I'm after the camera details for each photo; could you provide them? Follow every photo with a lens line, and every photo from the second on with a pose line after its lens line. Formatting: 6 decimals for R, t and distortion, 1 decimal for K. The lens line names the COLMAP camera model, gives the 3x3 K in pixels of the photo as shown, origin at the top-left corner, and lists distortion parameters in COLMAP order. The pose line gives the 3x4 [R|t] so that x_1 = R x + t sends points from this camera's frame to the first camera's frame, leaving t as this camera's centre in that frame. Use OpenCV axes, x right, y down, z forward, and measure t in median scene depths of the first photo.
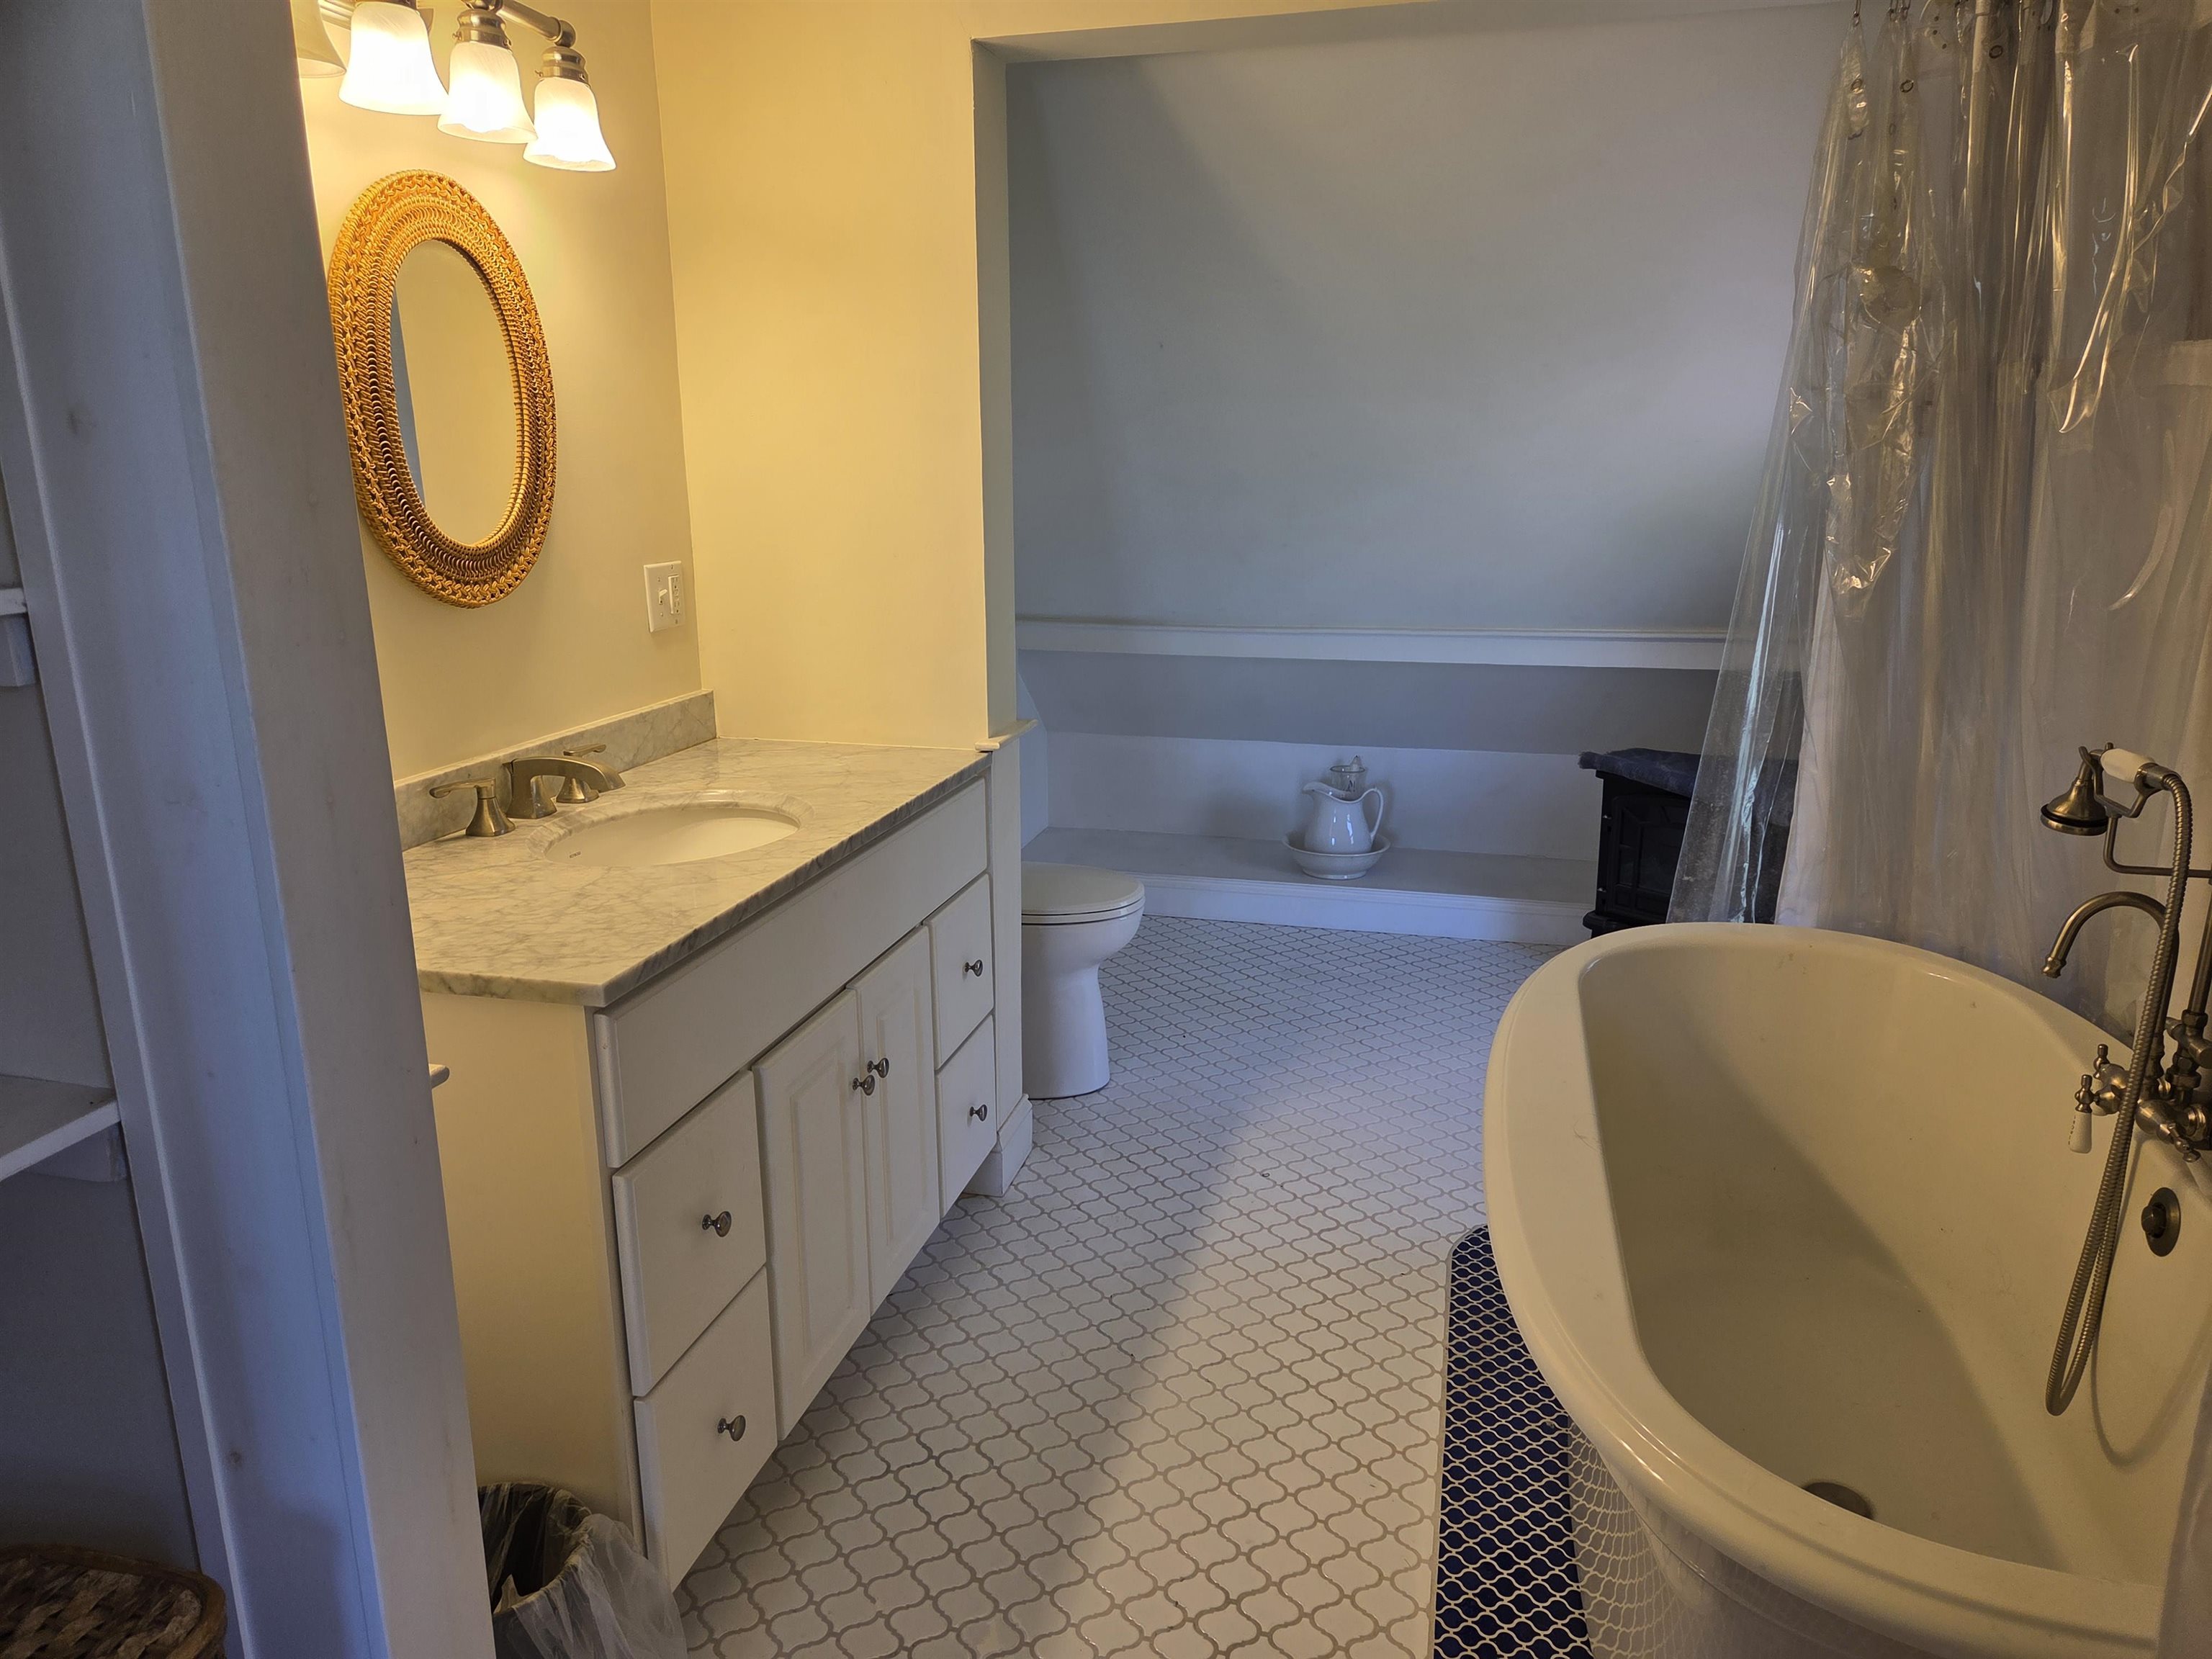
lens RADIAL K [[1469.8, 0, 1110.8], [0, 1469.8, 831.9], [0, 0, 1]] dist [0.076796, -0.068402]
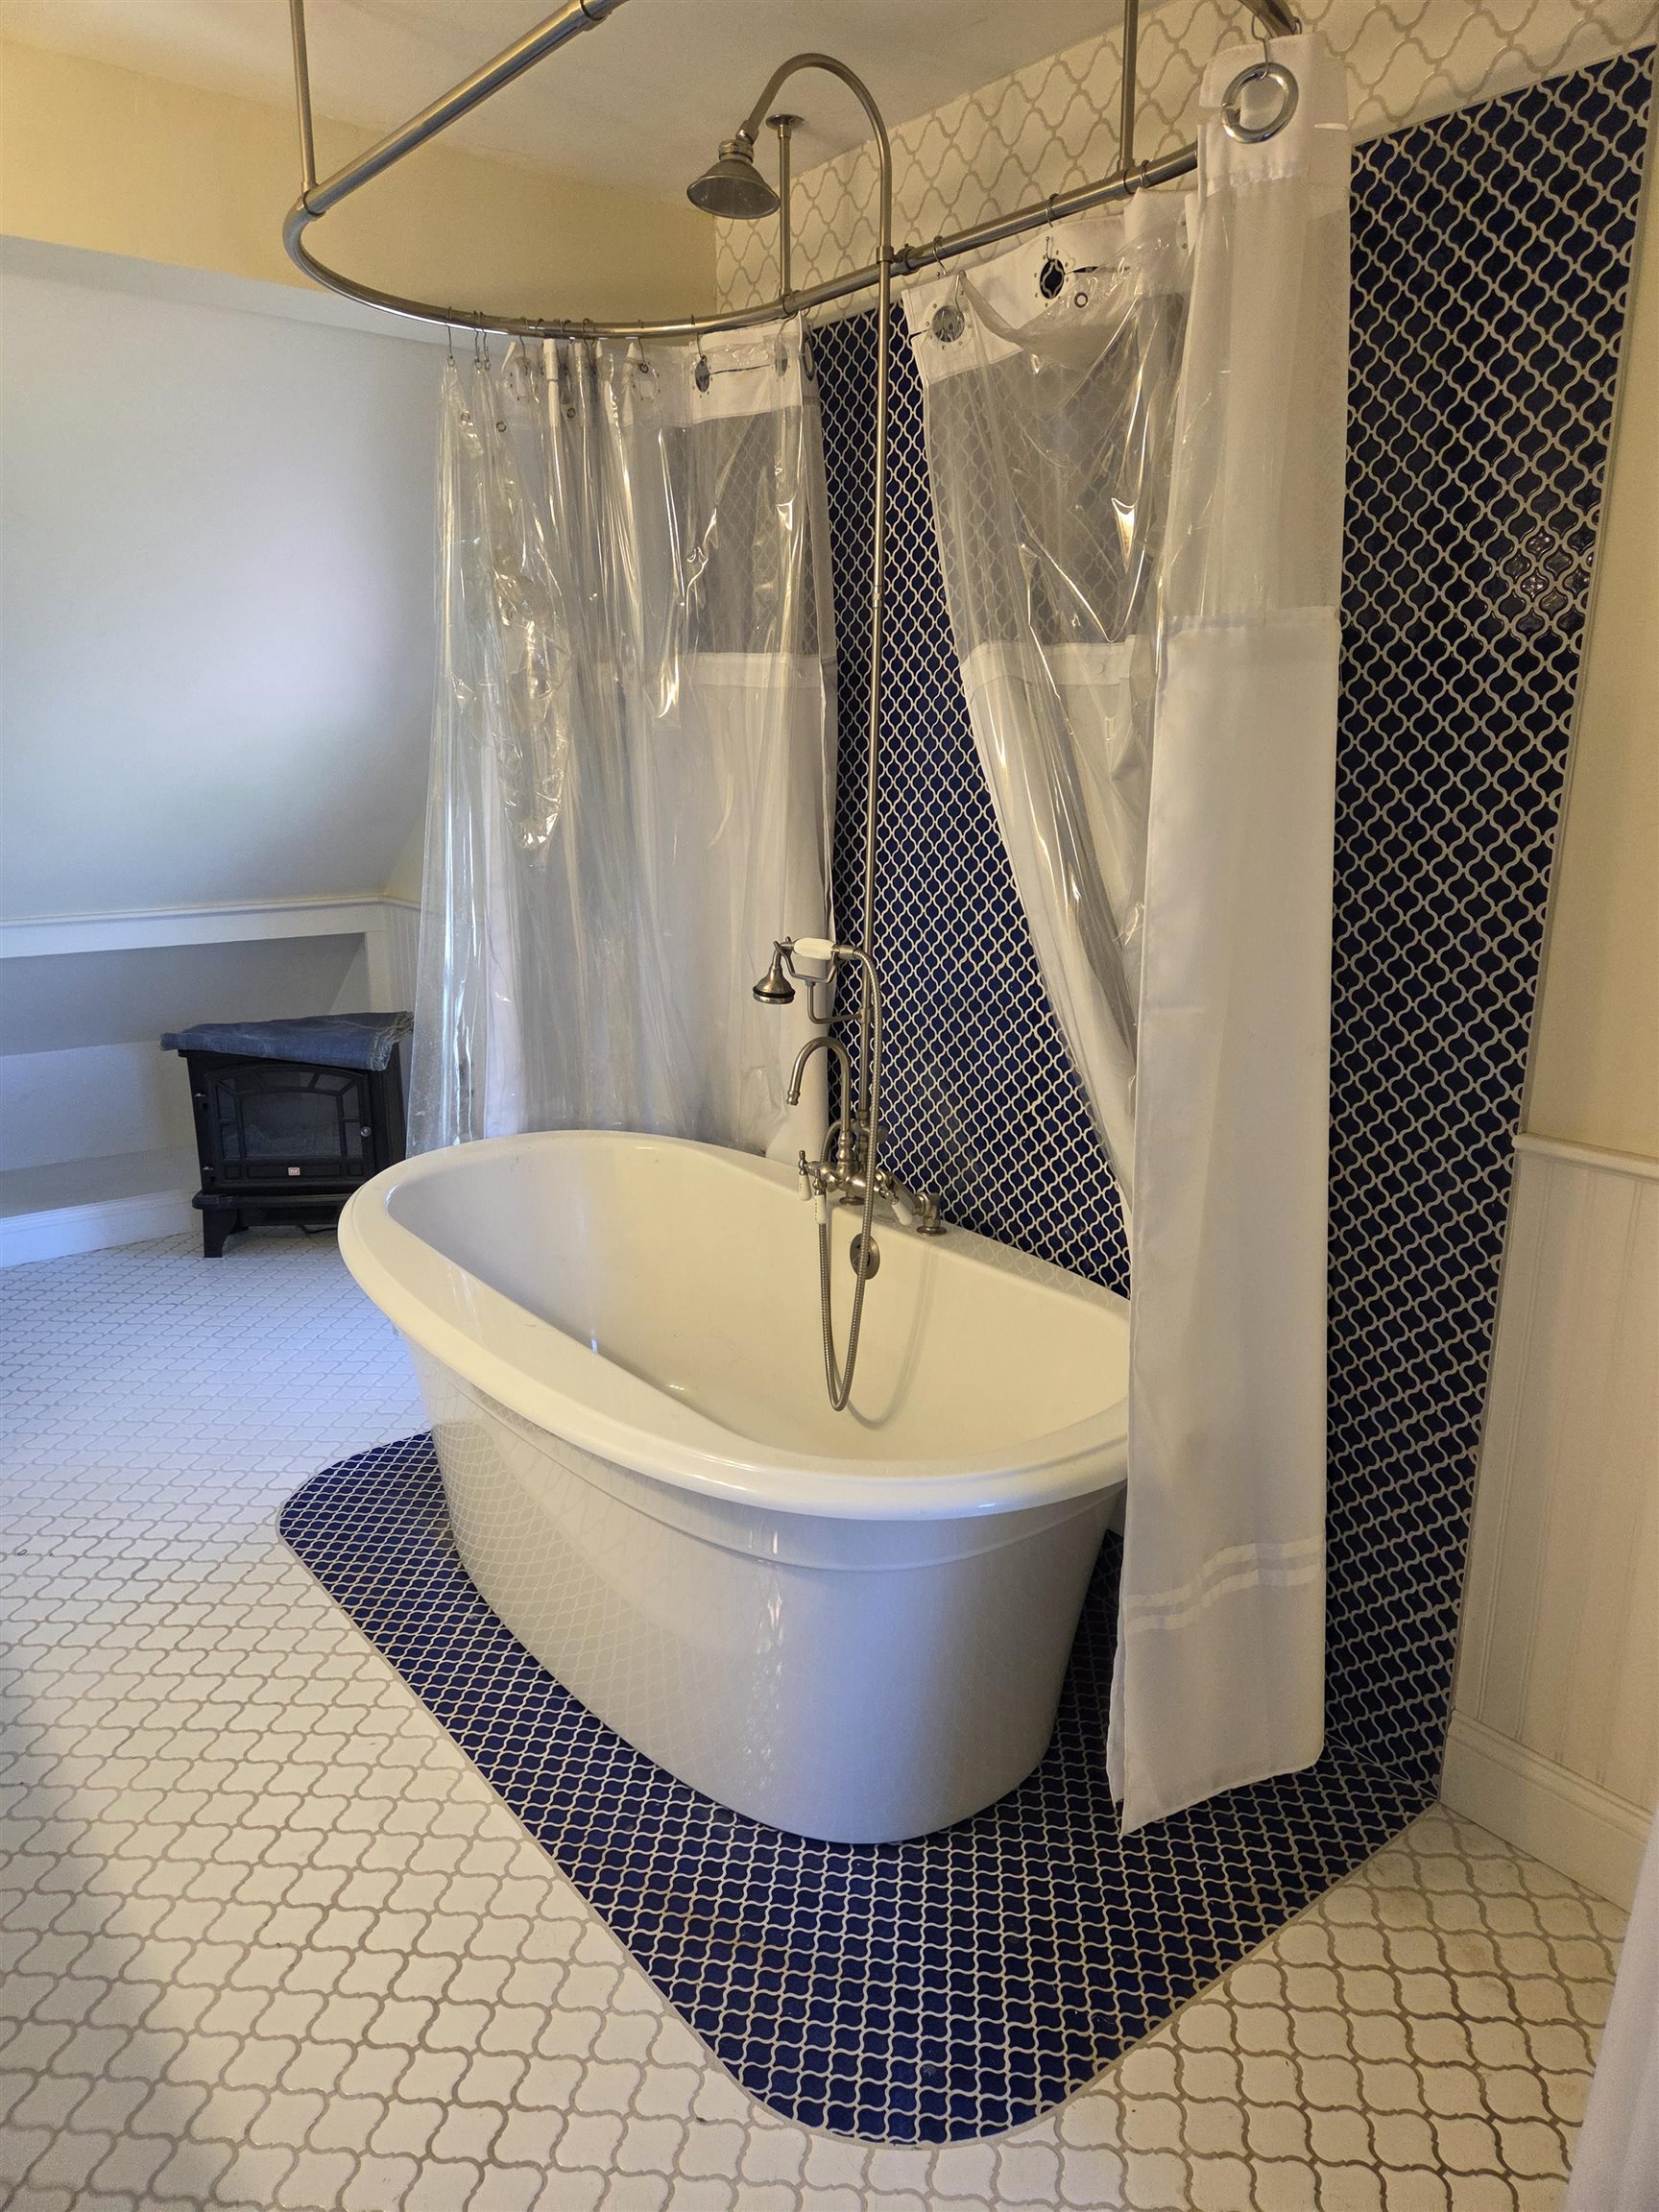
lens RADIAL K [[1469.8, 0, 829.9], [0, 1469.8, 1098.0], [0, 0, 1]] dist [0.076796, -0.068402]
pose [[0.623906, -0.182448, 0.759904, -0.279427], [0.192180, 0.978326, 0.077103, -0.006405], [-0.757502, 0.097933, 0.645446, 0.061893]]
